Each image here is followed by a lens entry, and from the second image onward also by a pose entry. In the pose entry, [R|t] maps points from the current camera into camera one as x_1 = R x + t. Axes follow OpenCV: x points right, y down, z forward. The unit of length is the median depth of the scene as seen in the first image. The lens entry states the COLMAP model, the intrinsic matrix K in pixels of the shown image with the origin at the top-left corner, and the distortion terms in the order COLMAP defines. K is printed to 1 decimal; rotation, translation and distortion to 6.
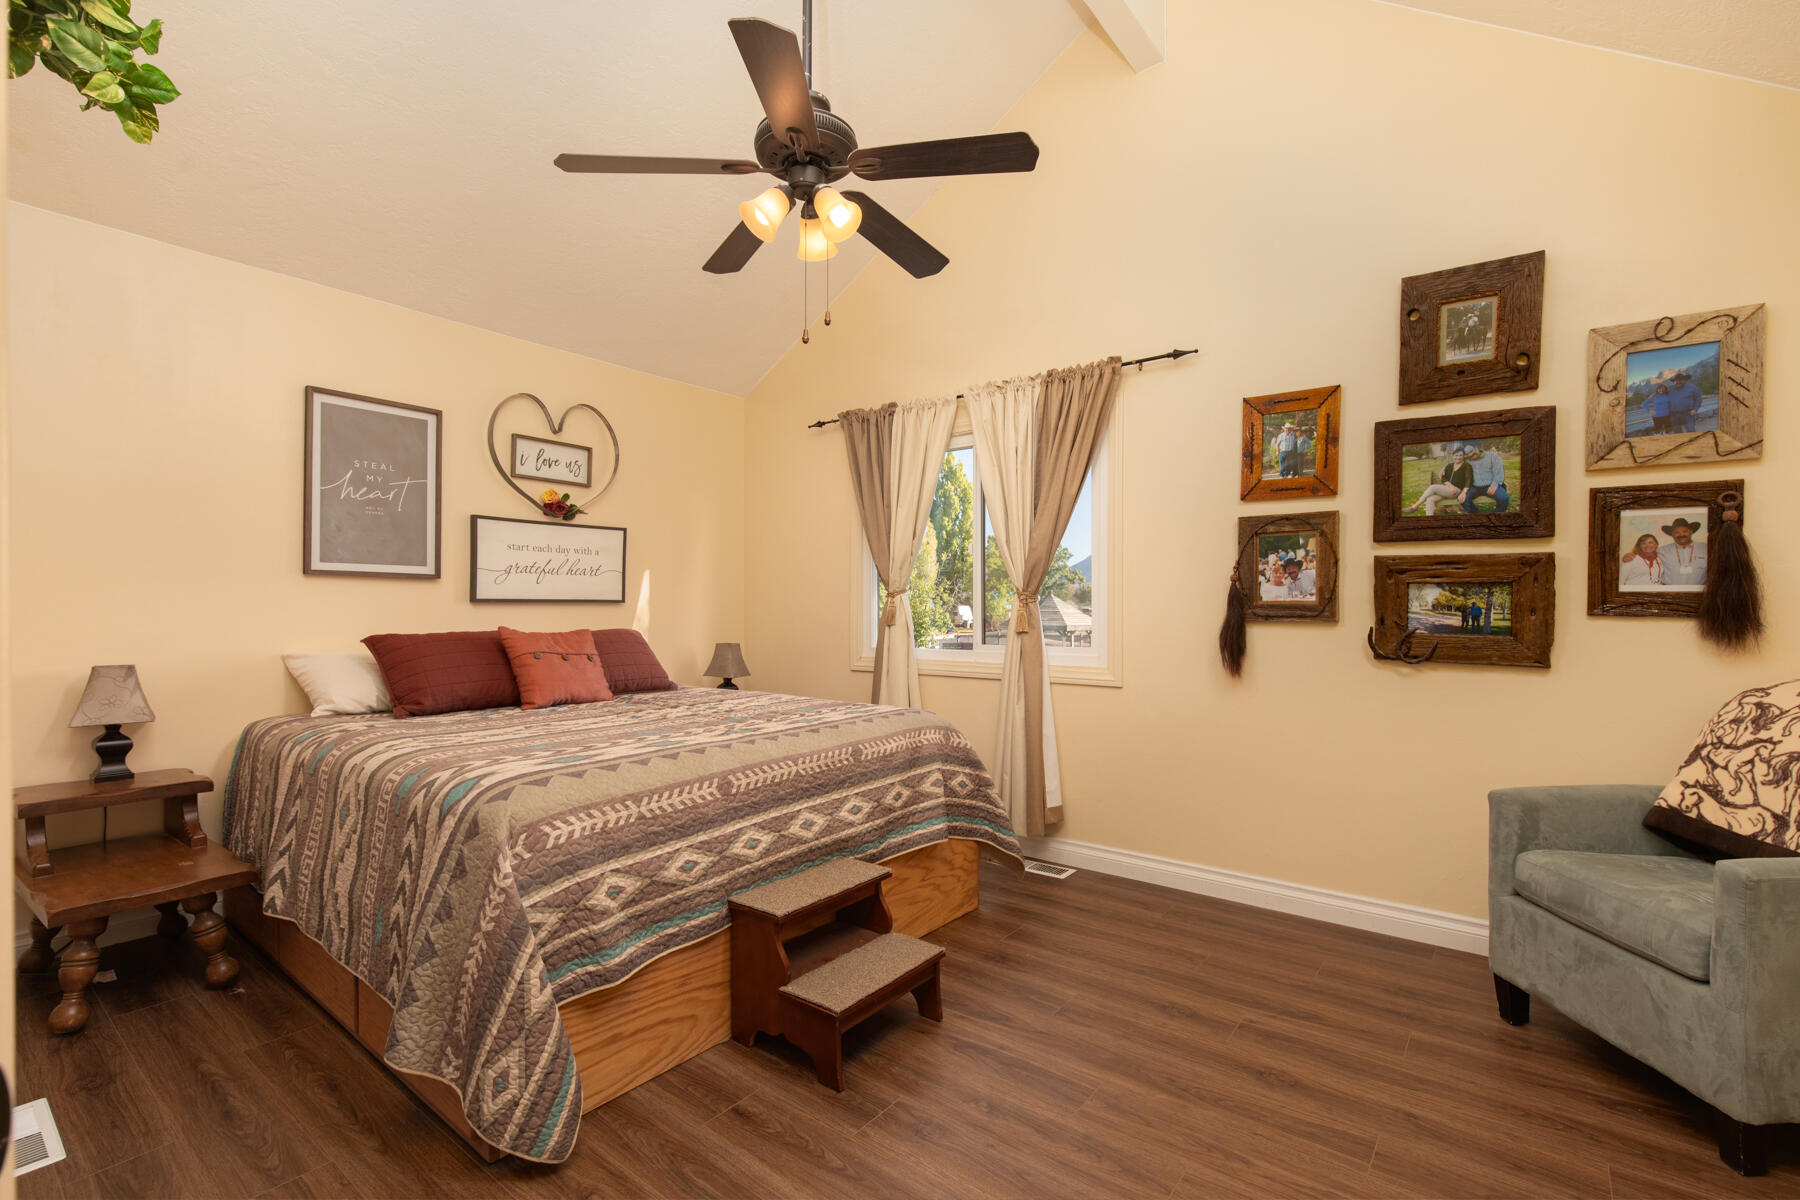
lens RADIAL K [[803.8, 0, 910.8], [0, 803.8, 602.2], [0, 0, 1]] dist [0.005968, -0.000335]
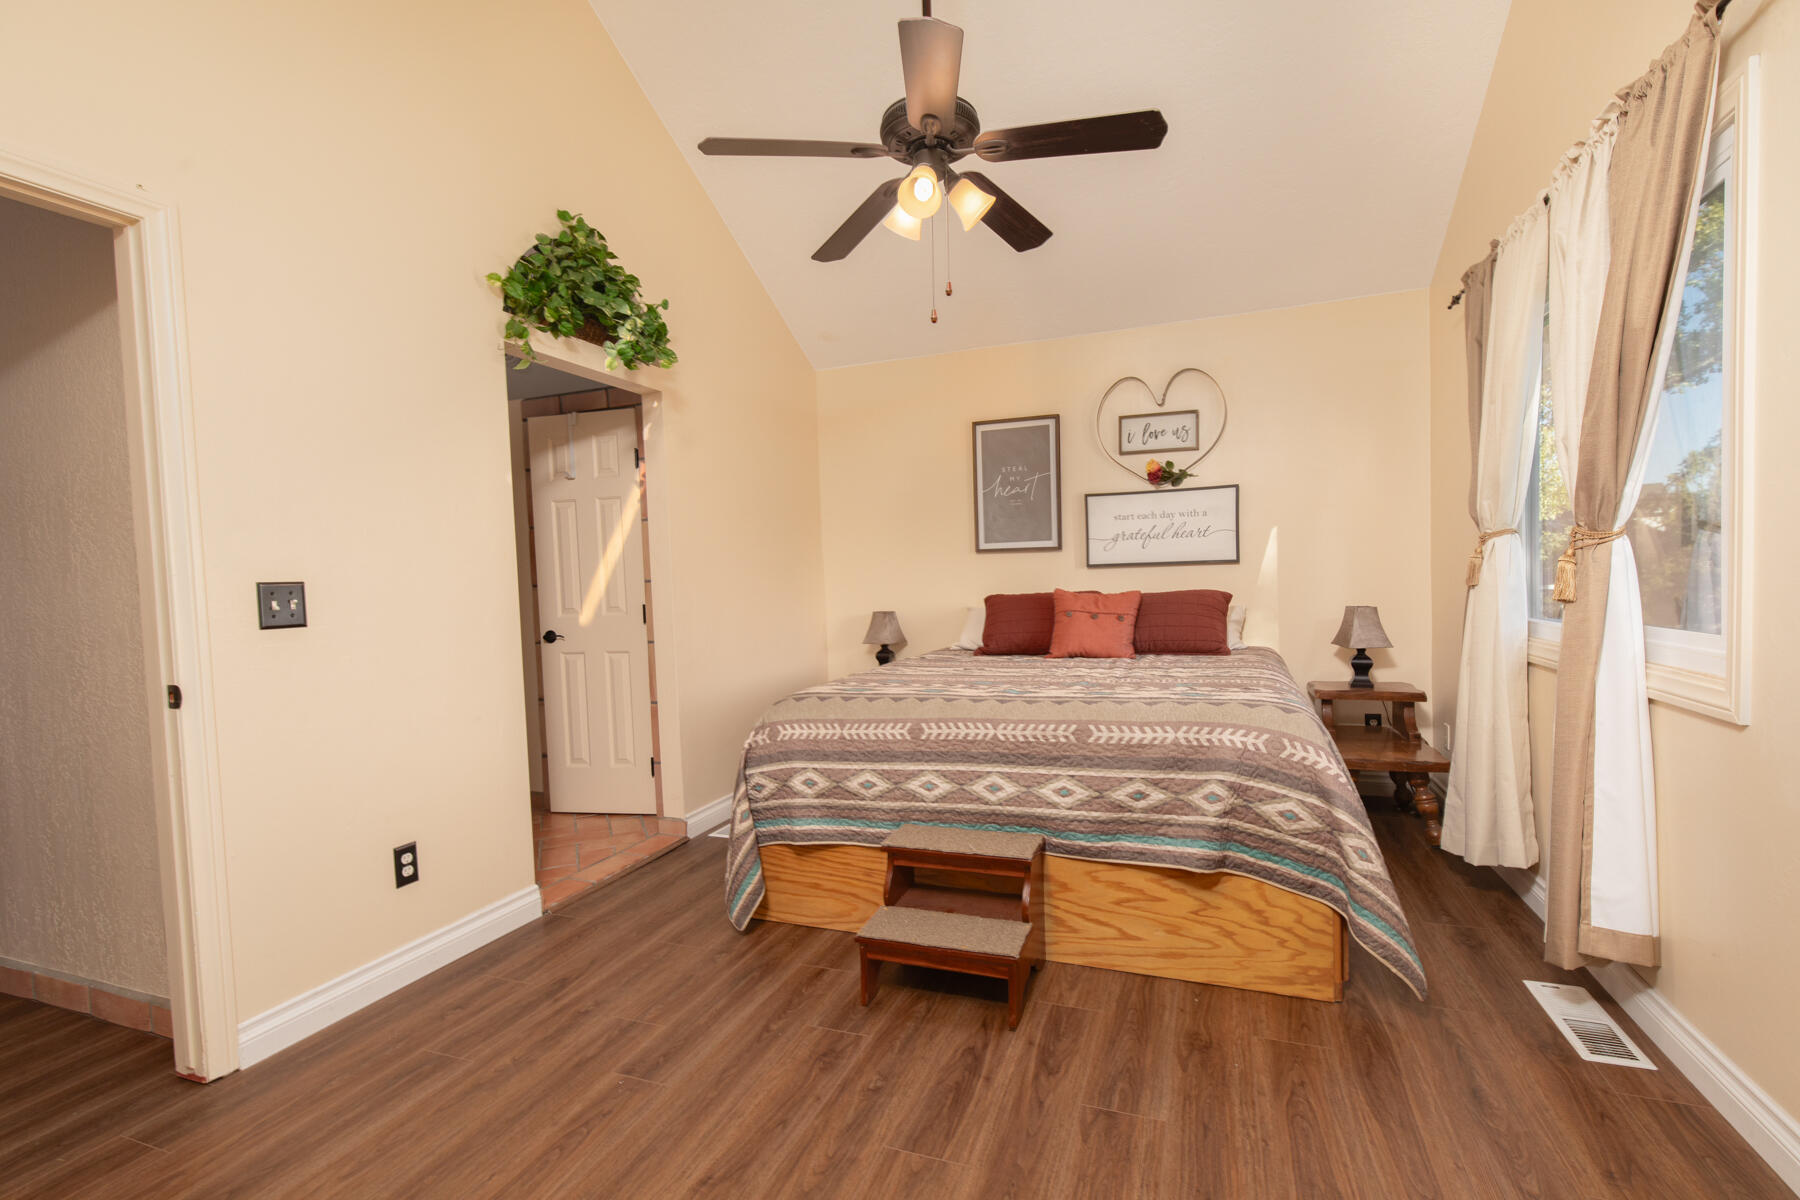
lens RADIAL K [[803.8, 0, 912.2], [0, 803.8, 607.9], [0, 0, 1]] dist [0.005968, -0.000335]
pose [[0.297917, 0.027203, -0.954204, 0.734310], [0.038136, 0.998457, 0.040371, 0.002537], [0.953830, -0.048417, 0.296420, 0.552480]]
